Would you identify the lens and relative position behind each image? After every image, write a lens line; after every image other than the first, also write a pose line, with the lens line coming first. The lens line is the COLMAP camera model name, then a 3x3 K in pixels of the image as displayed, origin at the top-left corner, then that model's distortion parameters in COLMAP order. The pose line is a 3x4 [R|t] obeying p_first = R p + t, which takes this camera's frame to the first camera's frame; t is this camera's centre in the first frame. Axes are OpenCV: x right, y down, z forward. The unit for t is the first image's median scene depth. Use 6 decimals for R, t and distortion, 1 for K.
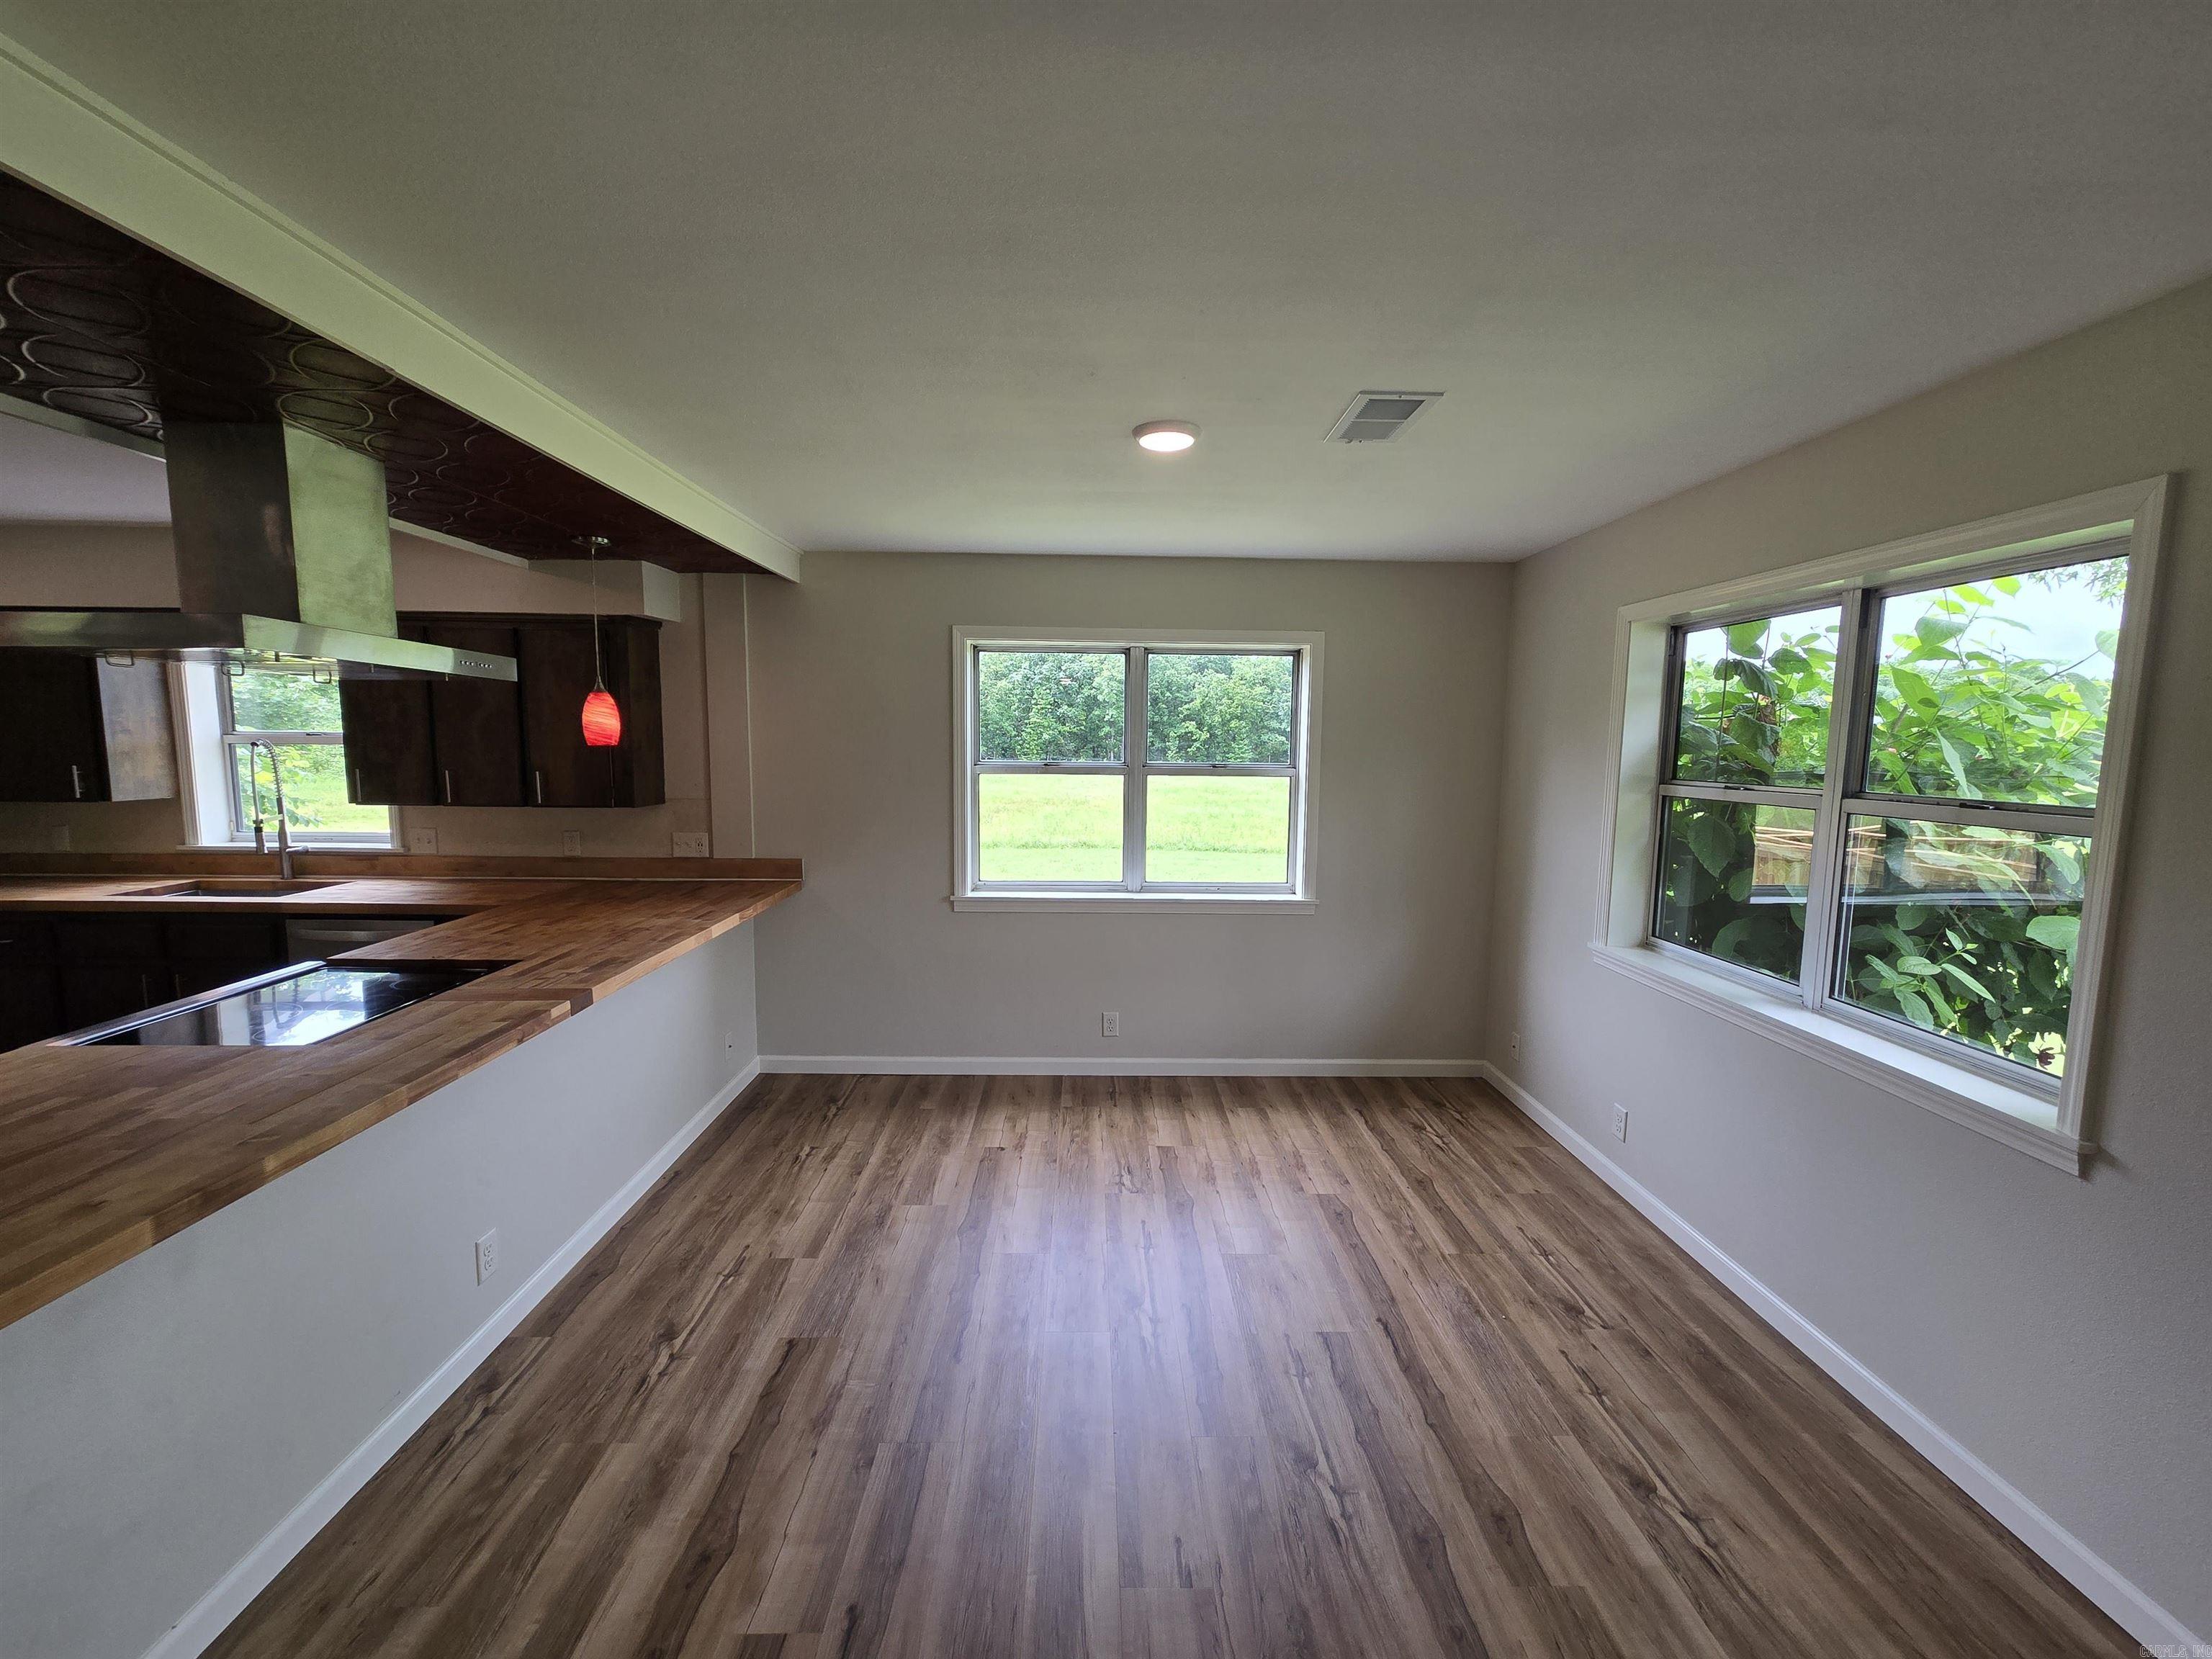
lens RADIAL K [[906.8, 0, 1104.0], [0, 906.8, 839.1], [0, 0, 1]] dist [0.000094, 0.001193]
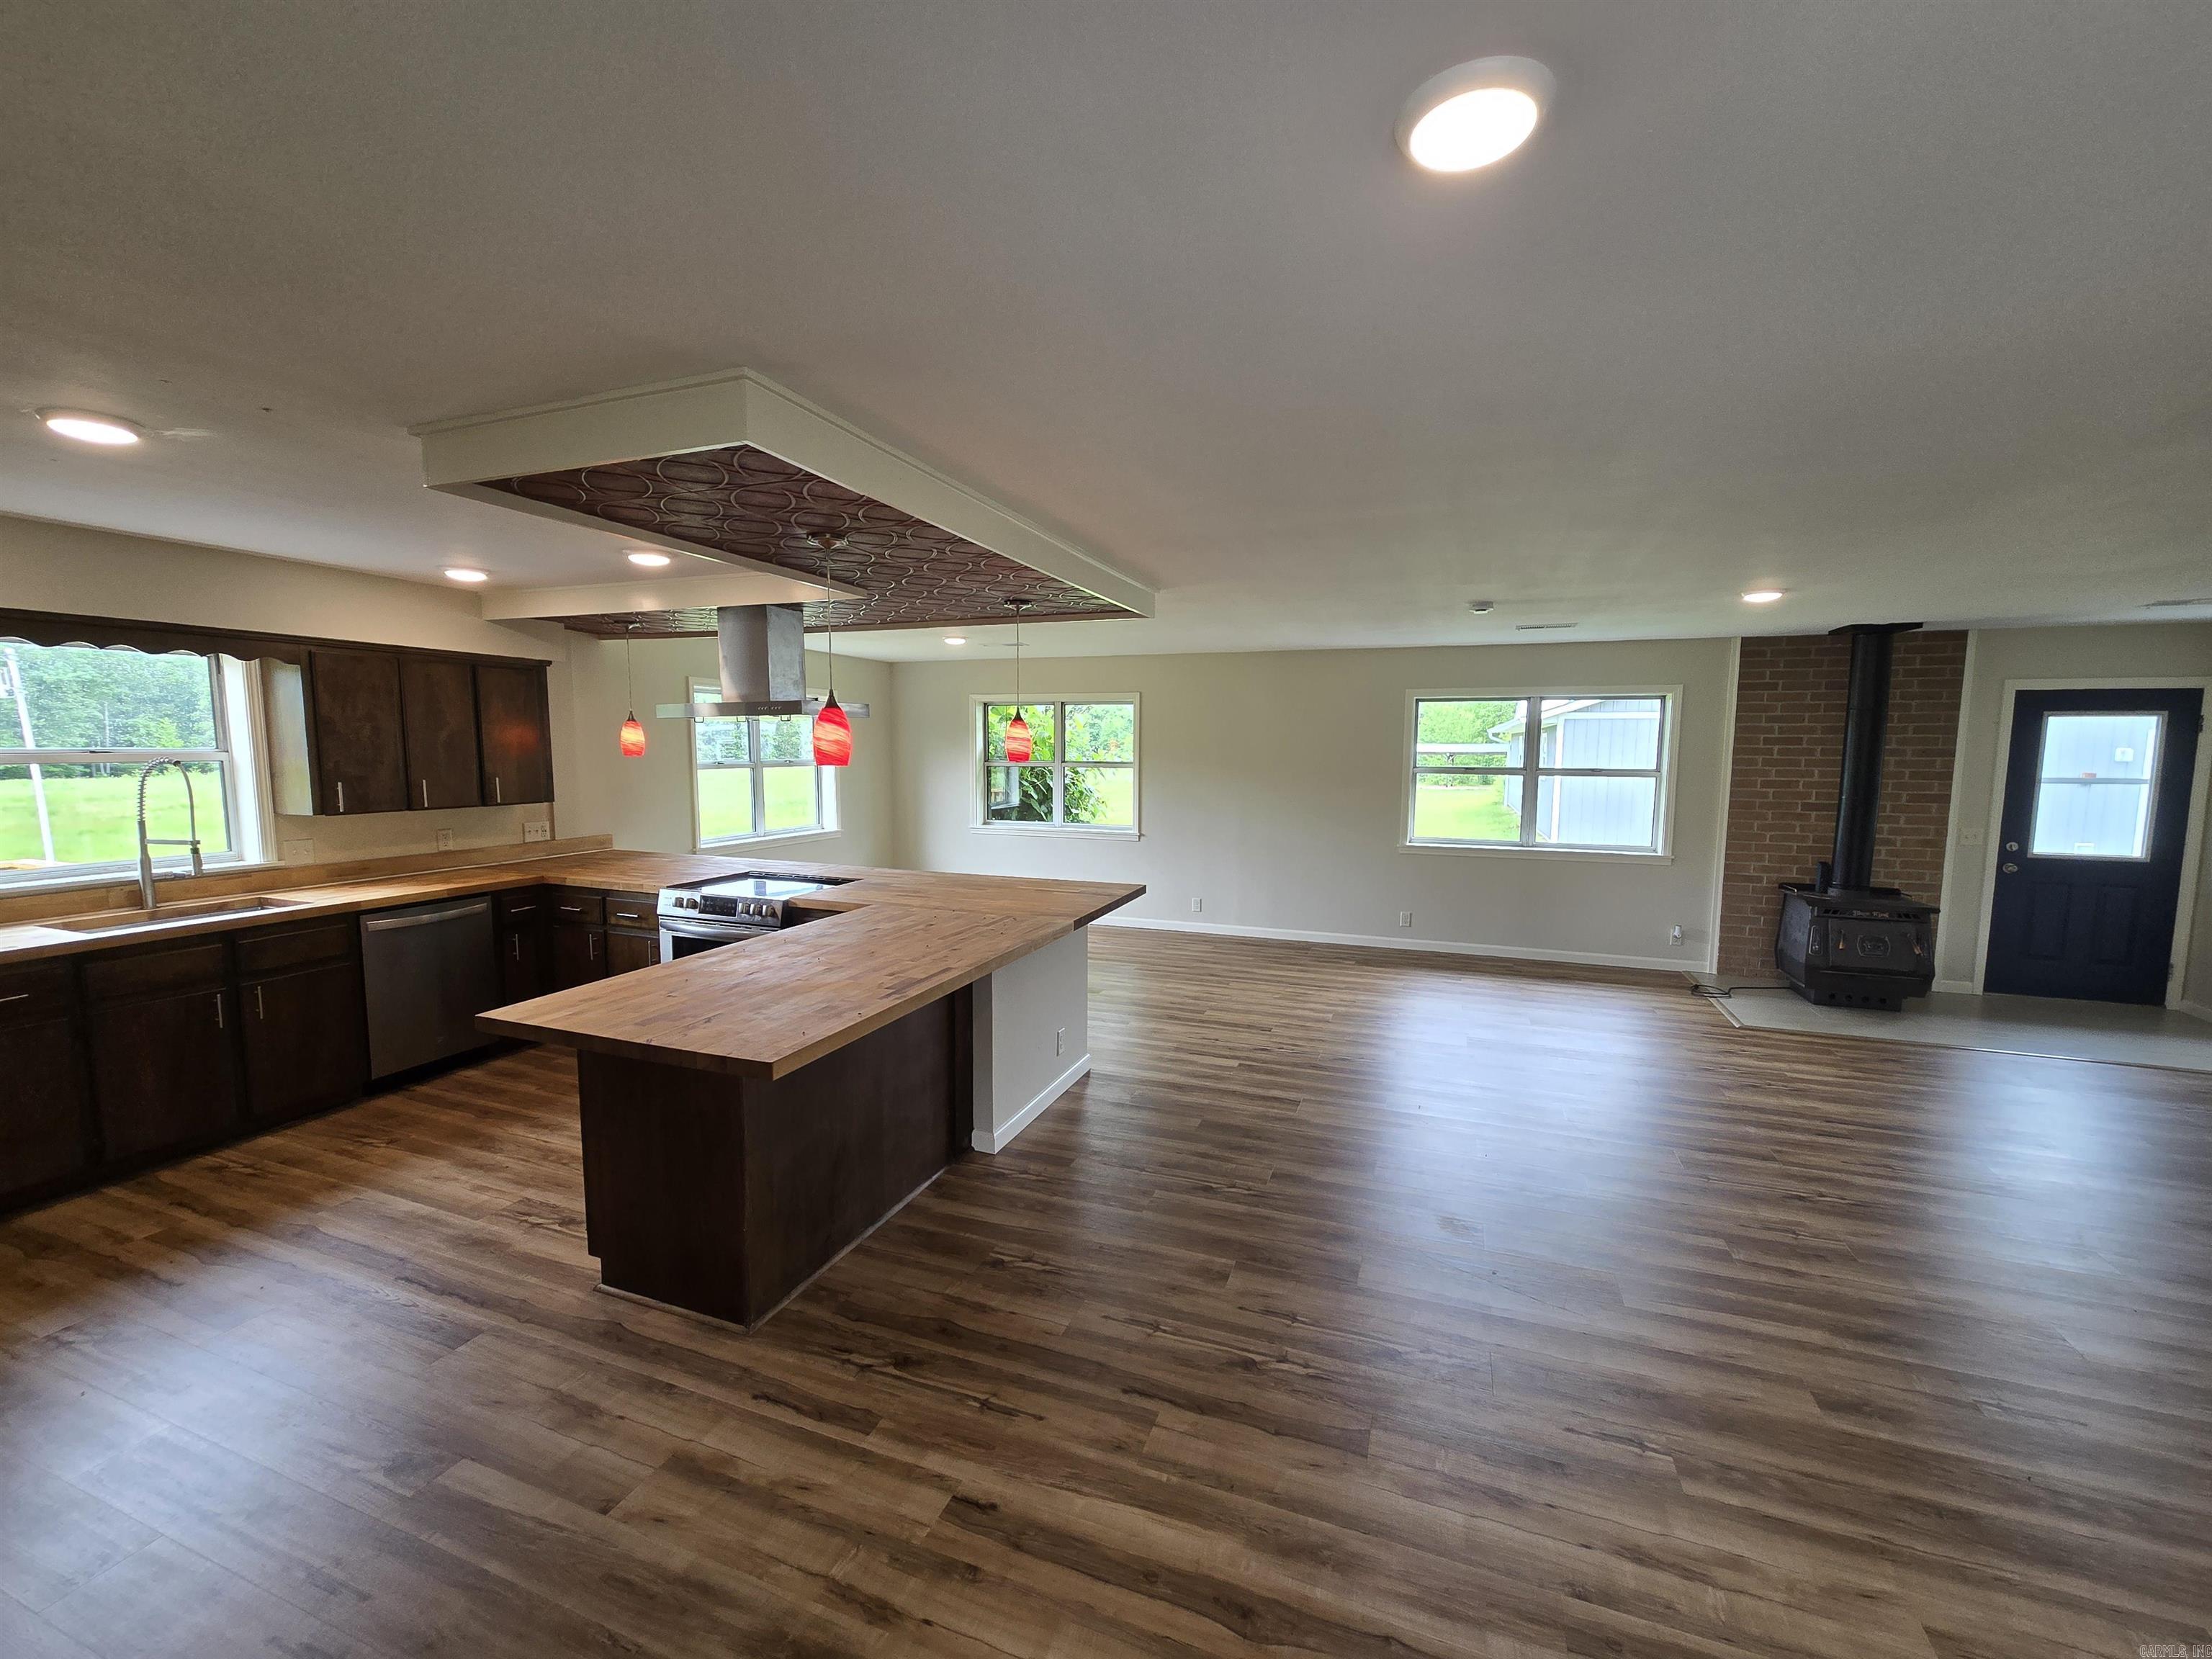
lens RADIAL K [[906.8, 0, 1098.9], [0, 906.8, 841.8], [0, 0, 1]] dist [0.000094, 0.001193]
pose [[0.378768, -0.108082, 0.919159, -1.368193], [0.101550, 0.992014, 0.074802, 0.004813], [-0.919903, 0.065008, 0.386719, -0.251341]]
